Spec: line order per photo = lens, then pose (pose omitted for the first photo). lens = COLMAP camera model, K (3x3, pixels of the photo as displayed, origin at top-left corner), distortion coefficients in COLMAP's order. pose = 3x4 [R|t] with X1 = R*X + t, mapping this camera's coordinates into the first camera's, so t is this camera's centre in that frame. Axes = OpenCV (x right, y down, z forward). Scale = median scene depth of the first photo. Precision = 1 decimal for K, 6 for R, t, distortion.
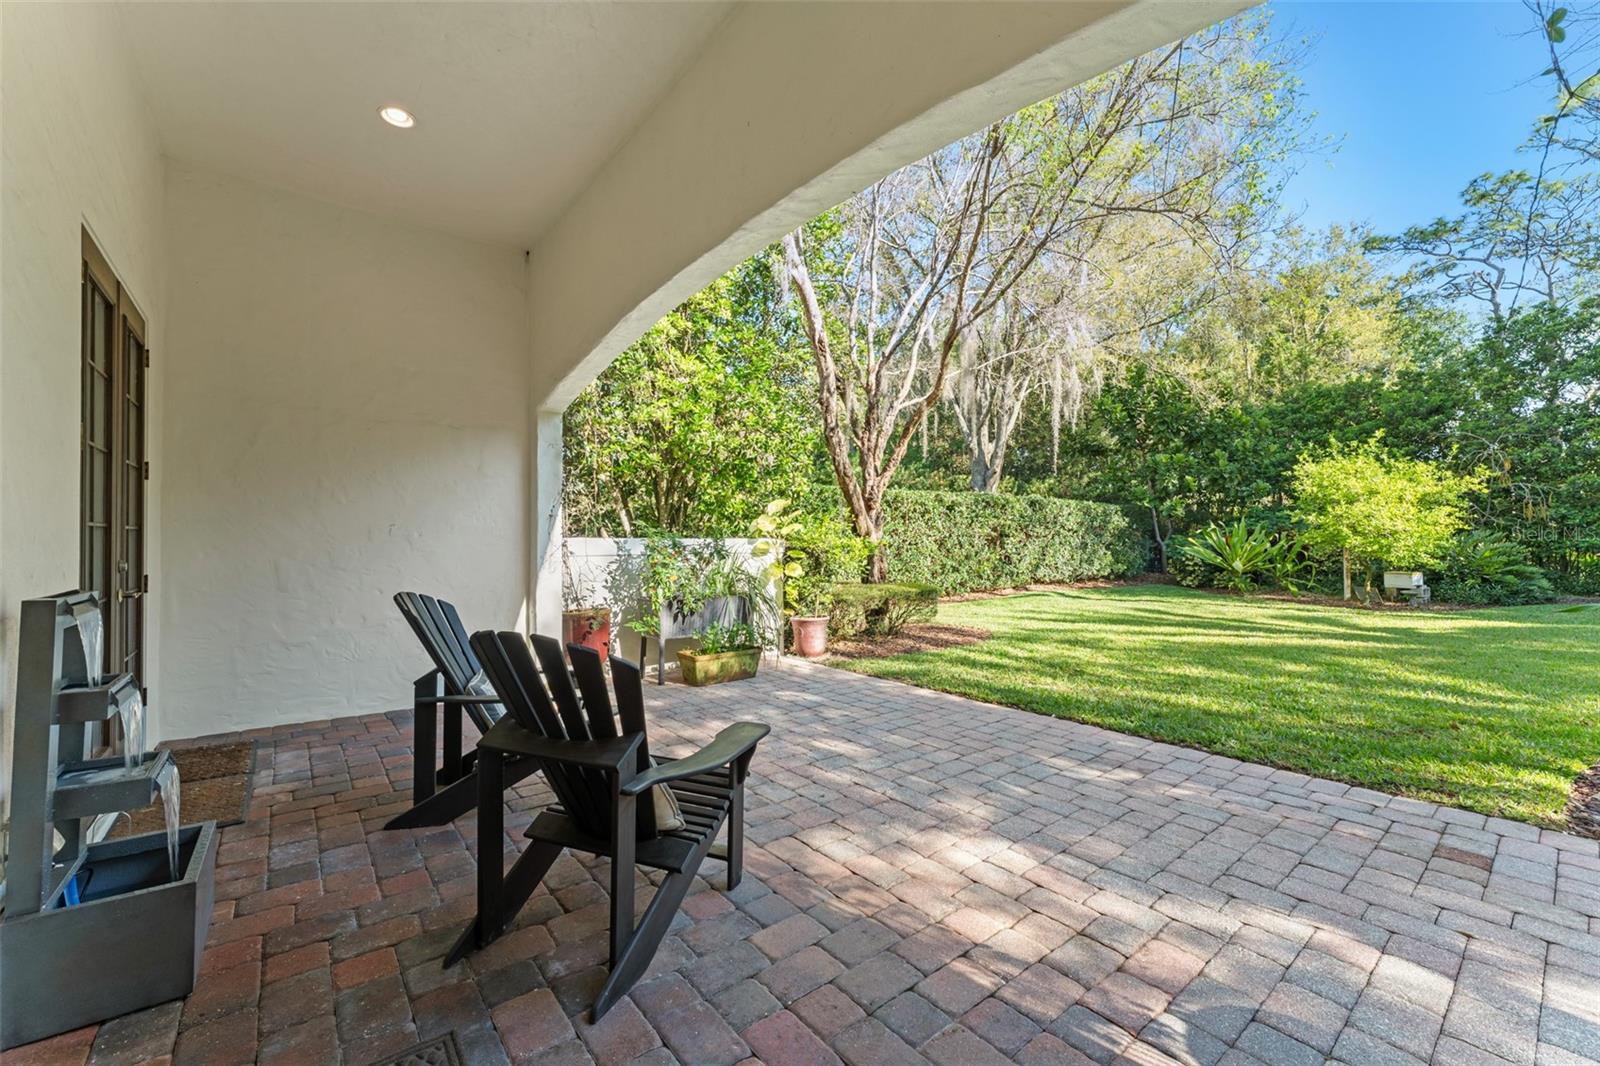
lens RADIAL K [[643.6, 0, 795.0], [0, 643.6, 539.0], [0, 0, 1]] dist [0.000963, 0.000493]
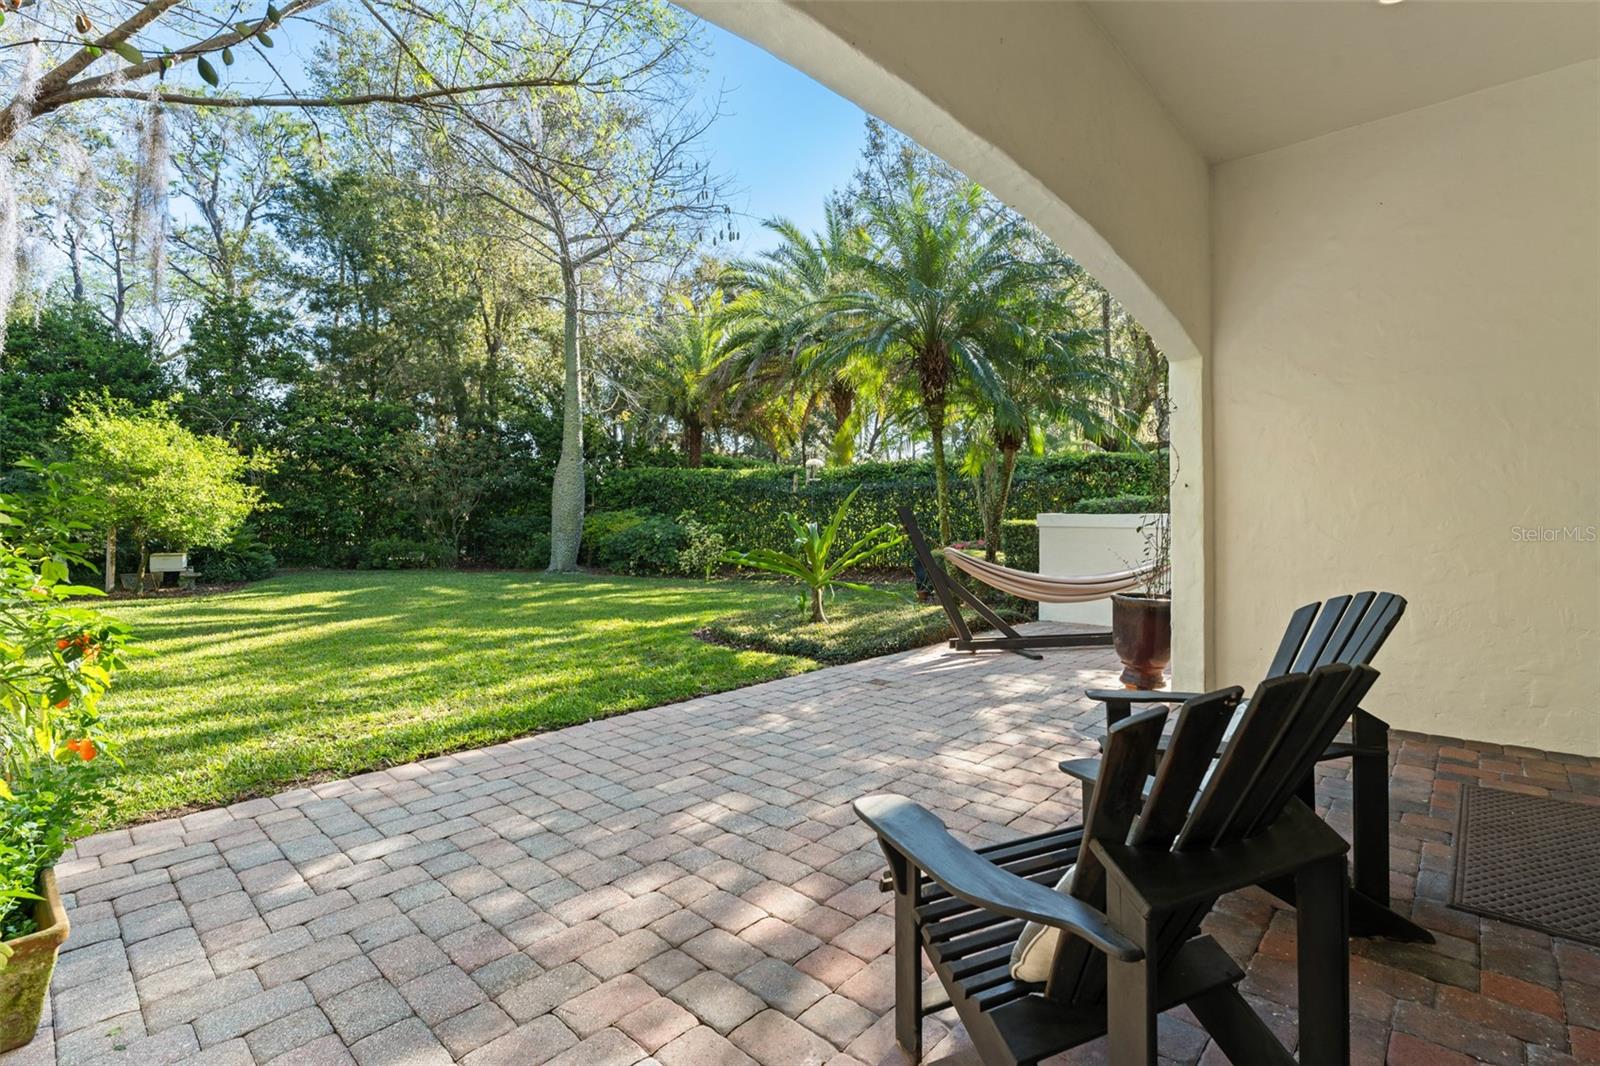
lens RADIAL K [[732.2, 0, 801.5], [0, 732.2, 519.7], [0, 0, 1]] dist [-0.003449, 0.000070]
pose [[-0.152257, 0.001607, 0.988340, -0.177615], [-0.004659, 0.999986, -0.002343, 0.002000], [-0.988330, -0.004961, -0.152248, 0.252231]]
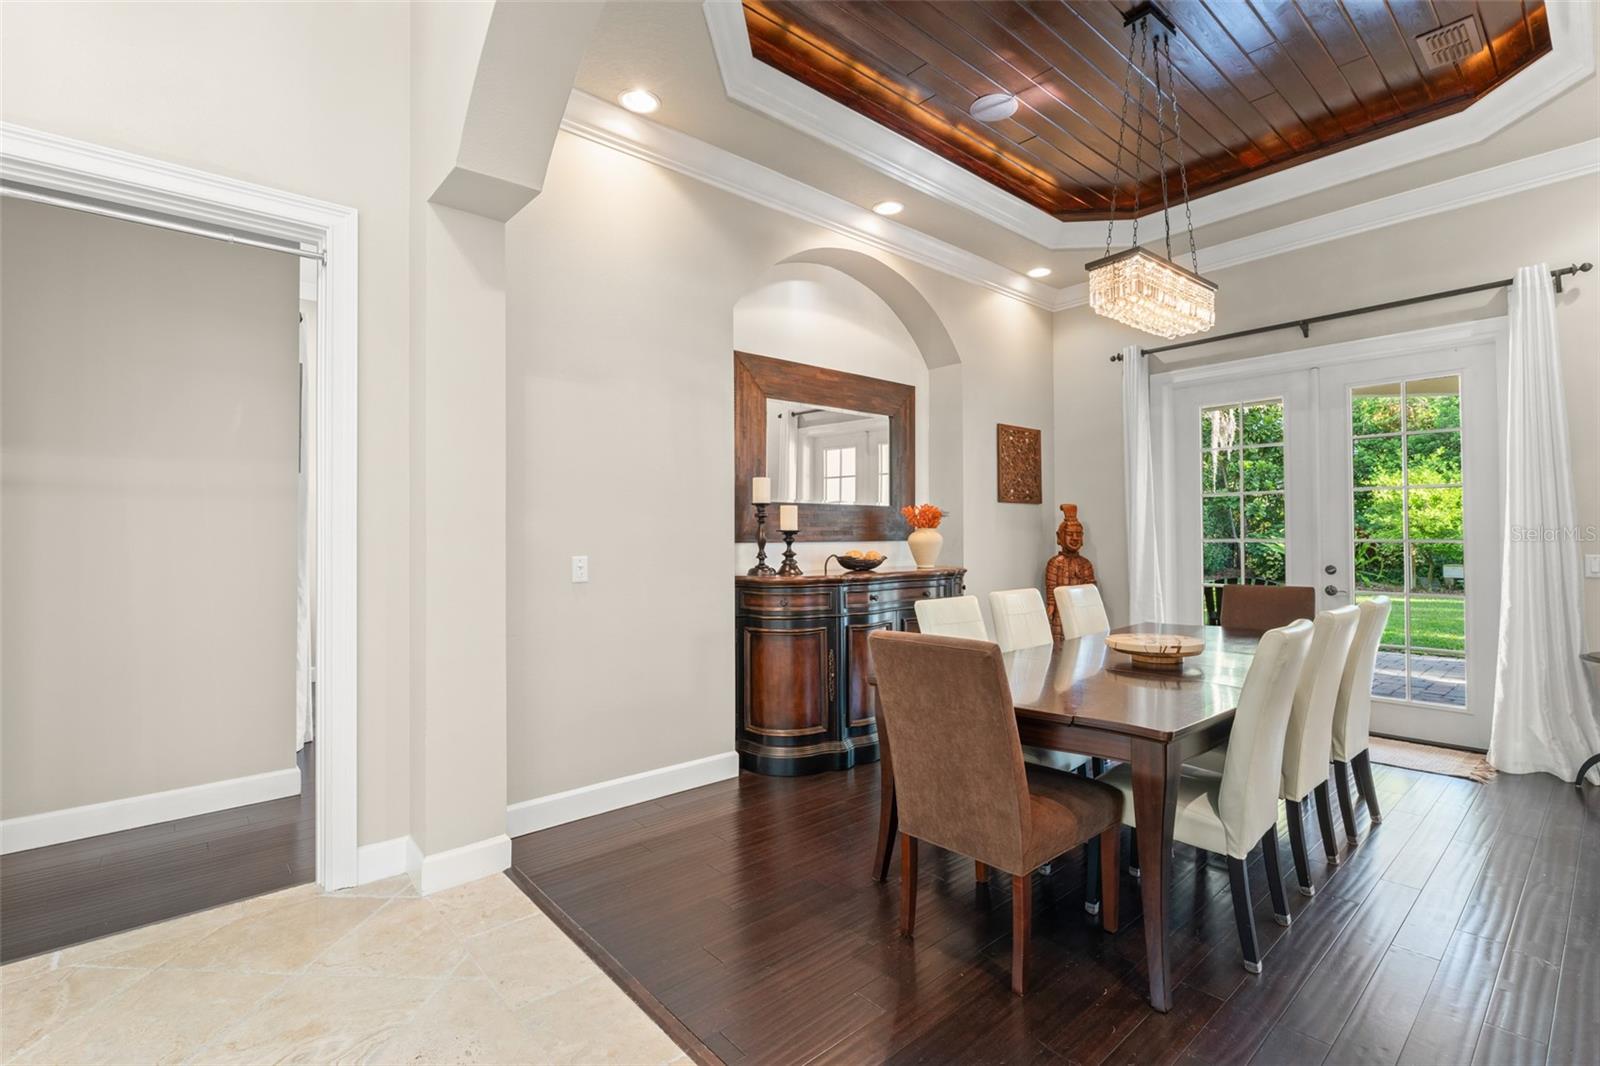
lens RADIAL K [[732.2, 0, 803.4], [0, 732.2, 525.8], [0, 0, 1]] dist [-0.003449, 0.000070]
pose [[0.998721, -0.001974, 0.050516, -0.299054], [0.002494, 0.999945, -0.010232, -0.009184], [-0.050493, 0.010345, 0.998671, -0.258210]]
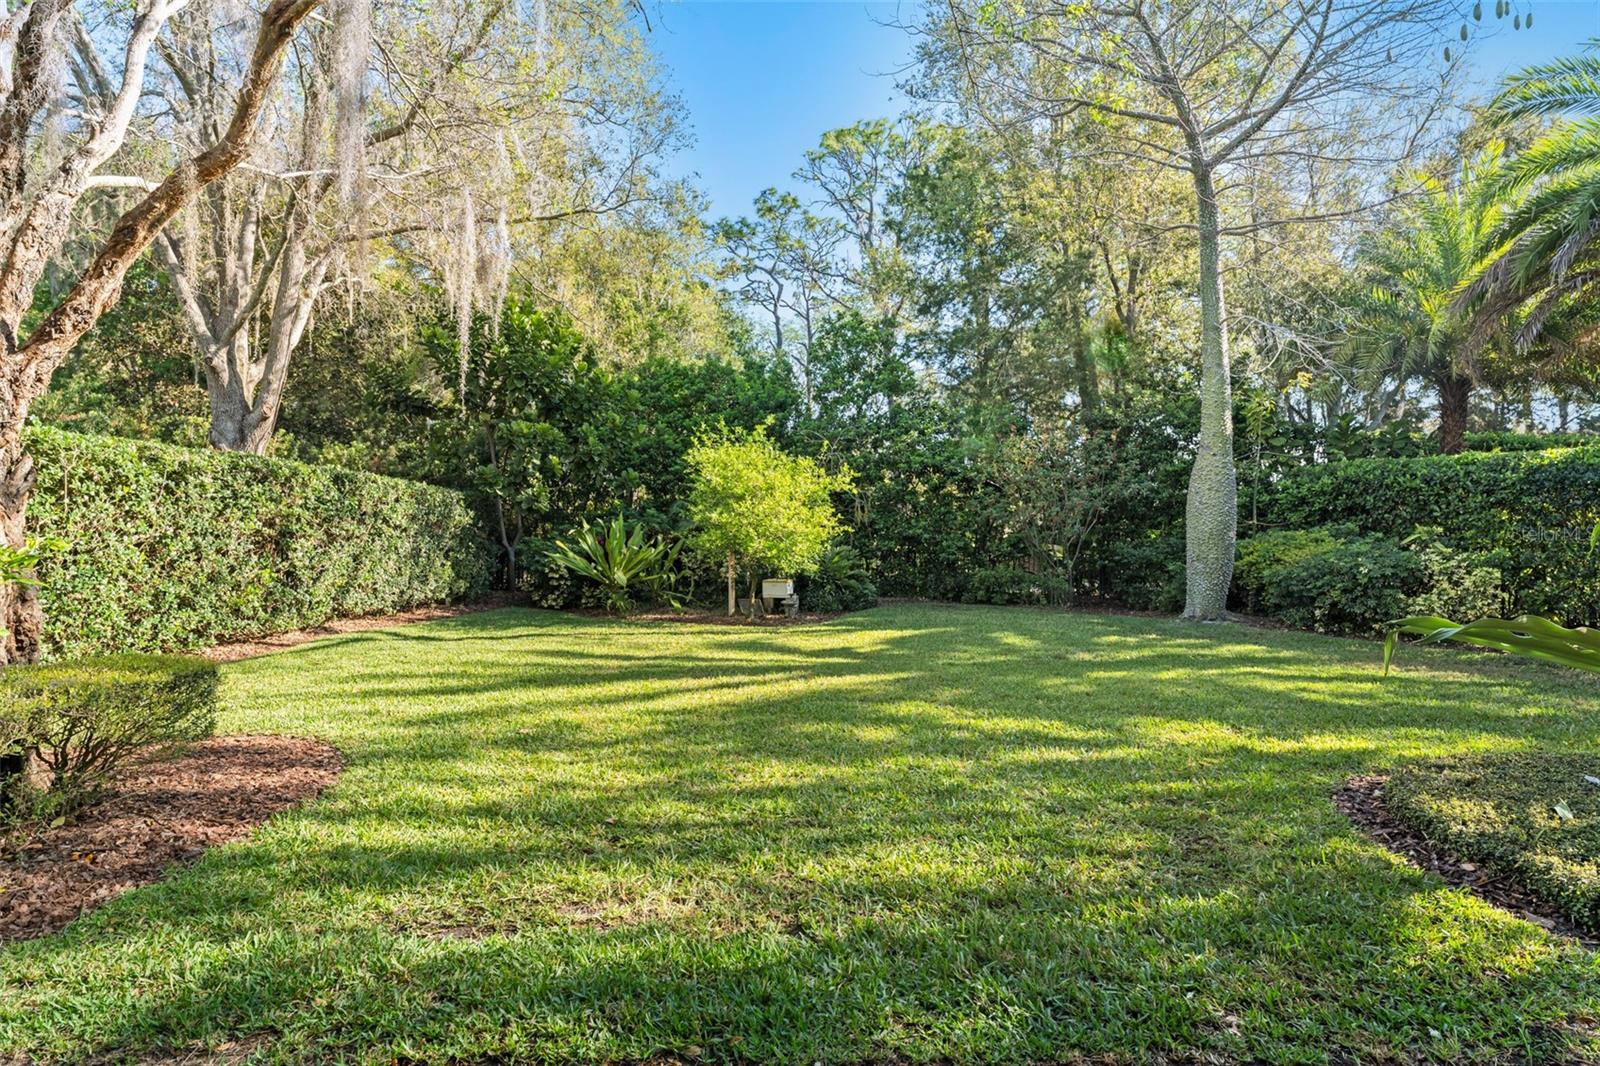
lens RADIAL K [[872.3, 0, 795.3], [0, 872.3, 533.2], [0, 0, 1]] dist [0.000674, -0.000333]
pose [[0.617908, 0.010940, 0.786174, 0.011624], [-0.001134, 0.999915, -0.013023, 0.002319], [-0.786249, 0.007156, 0.617868, 0.212037]]
